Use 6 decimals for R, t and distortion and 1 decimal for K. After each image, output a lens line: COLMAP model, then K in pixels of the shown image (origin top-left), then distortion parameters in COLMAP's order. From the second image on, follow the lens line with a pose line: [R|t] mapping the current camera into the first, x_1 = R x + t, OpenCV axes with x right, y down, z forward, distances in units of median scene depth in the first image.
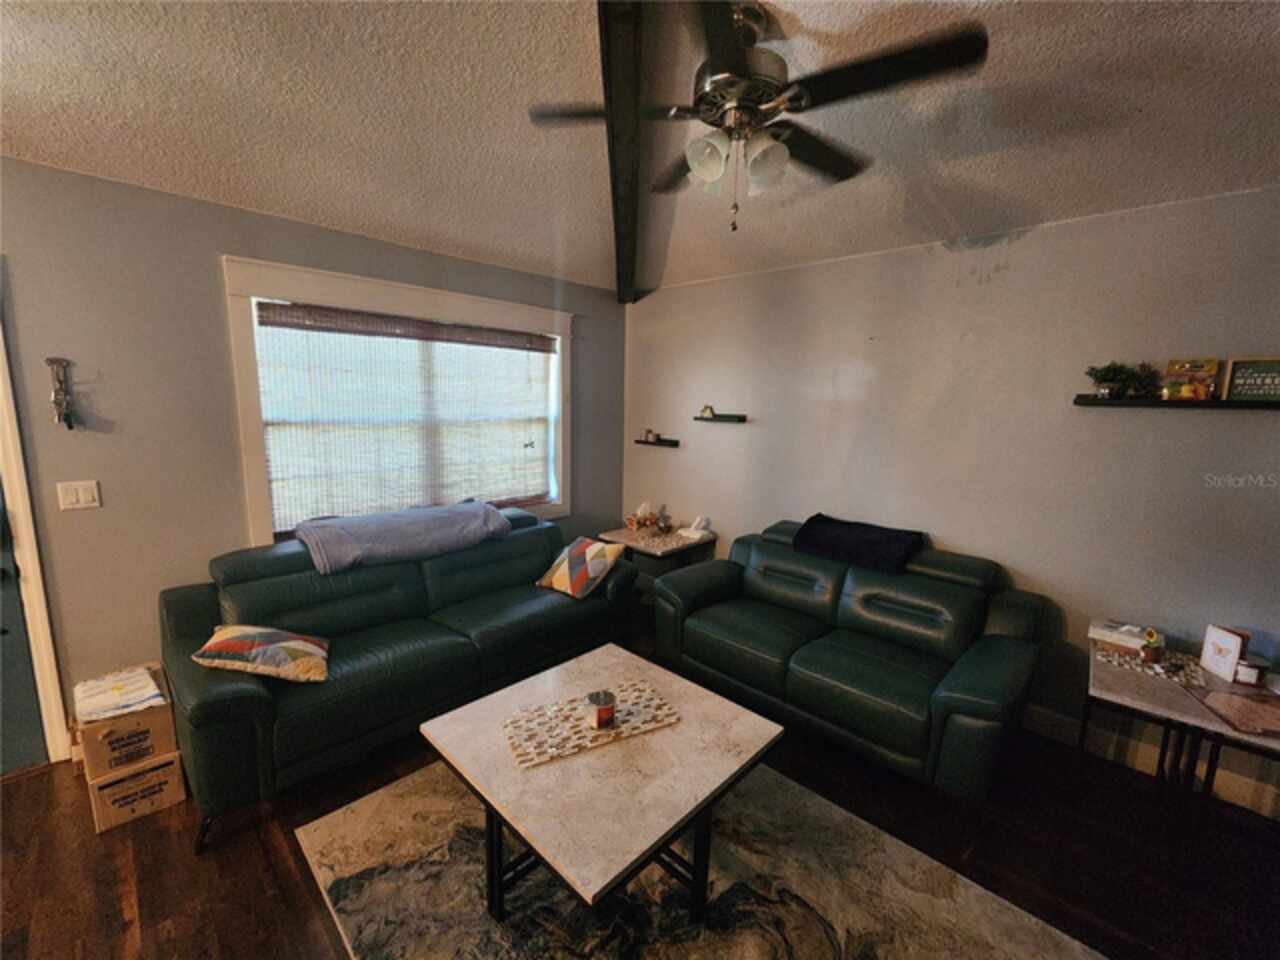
lens RADIAL K [[521.1, 0, 637.3], [0, 521.1, 481.1], [0, 0, 1]] dist [0.000026, -0.000103]
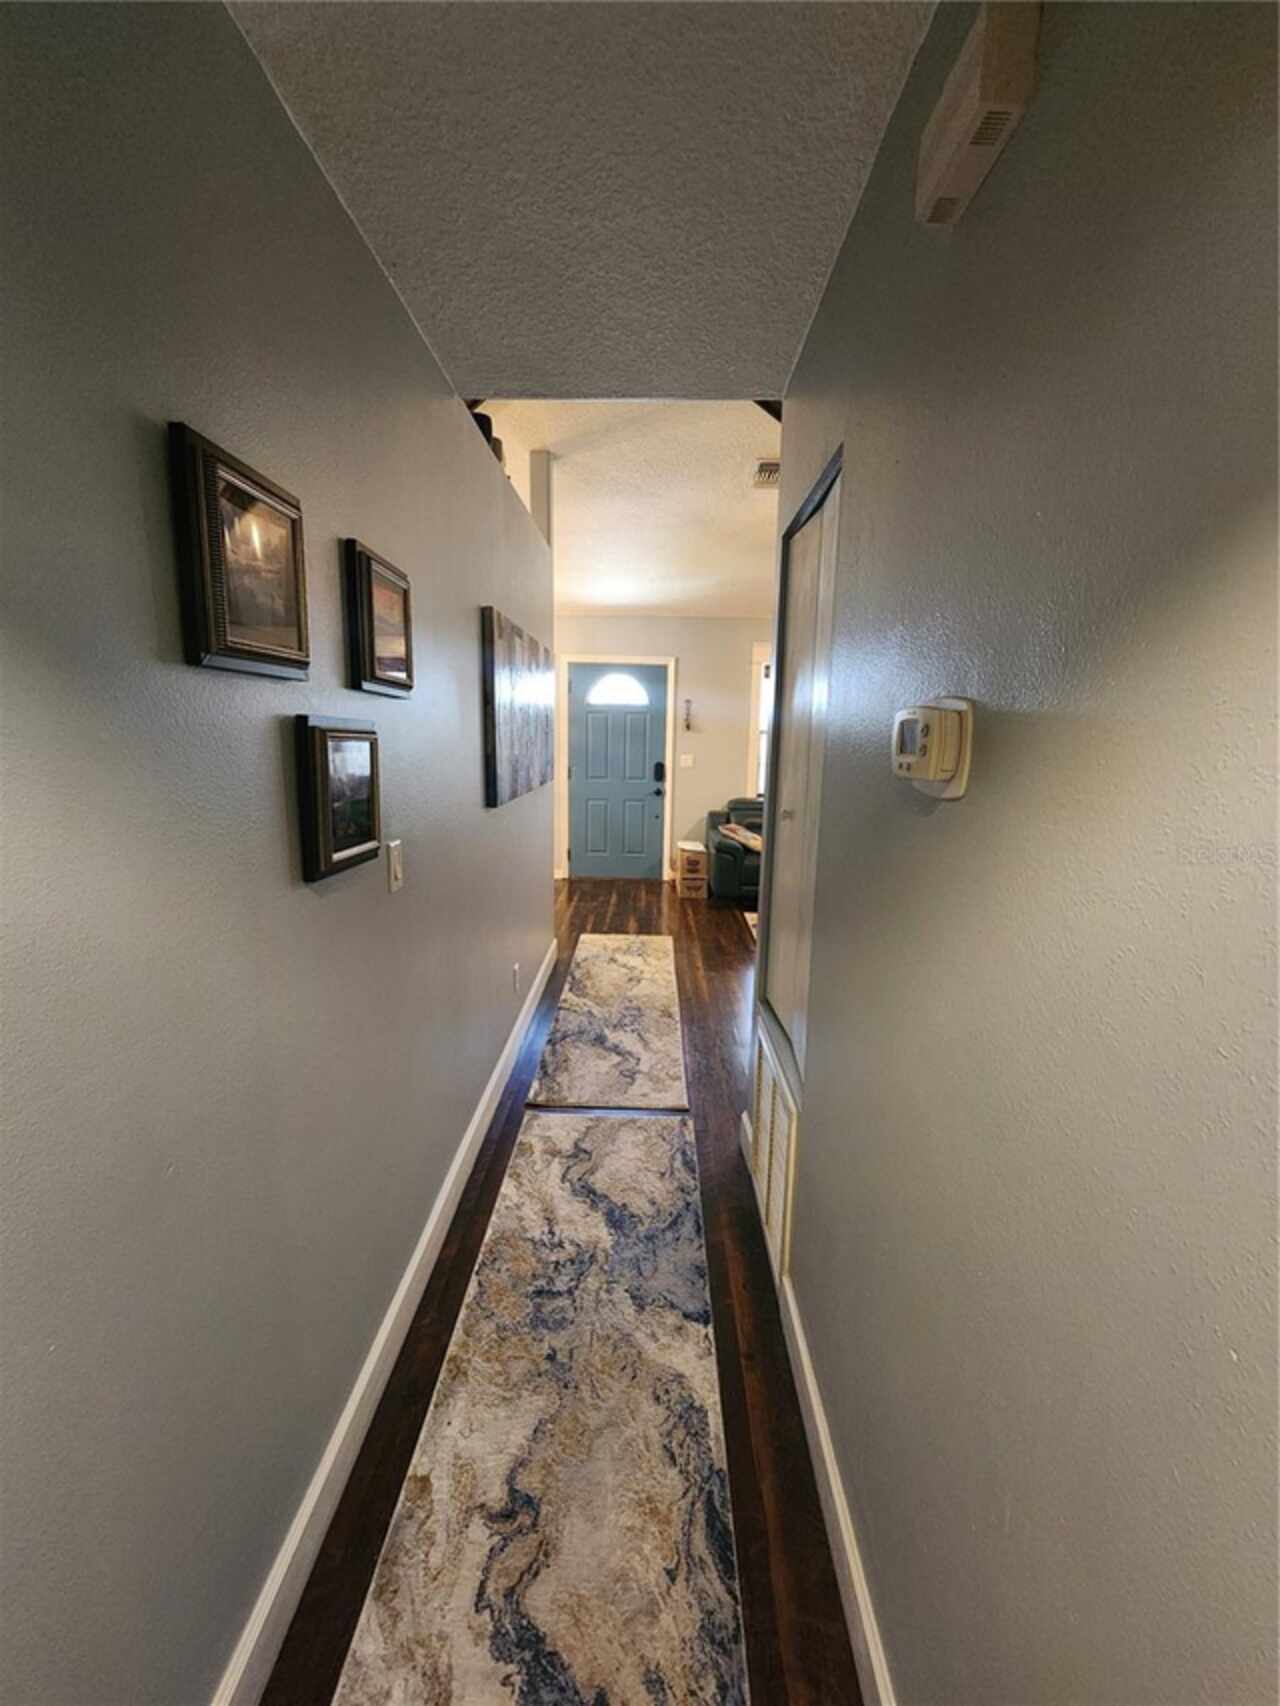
lens RADIAL K [[694.5, 0, 639.1], [0, 694.5, 849.4], [0, 0, 1]] dist [0.000026, -0.000103]
pose [[0.678737, 0.118861, -0.724699, 1.051401], [-0.124637, 0.991143, 0.045830, 0.317316], [0.723728, 0.059218, 0.687540, -1.252970]]
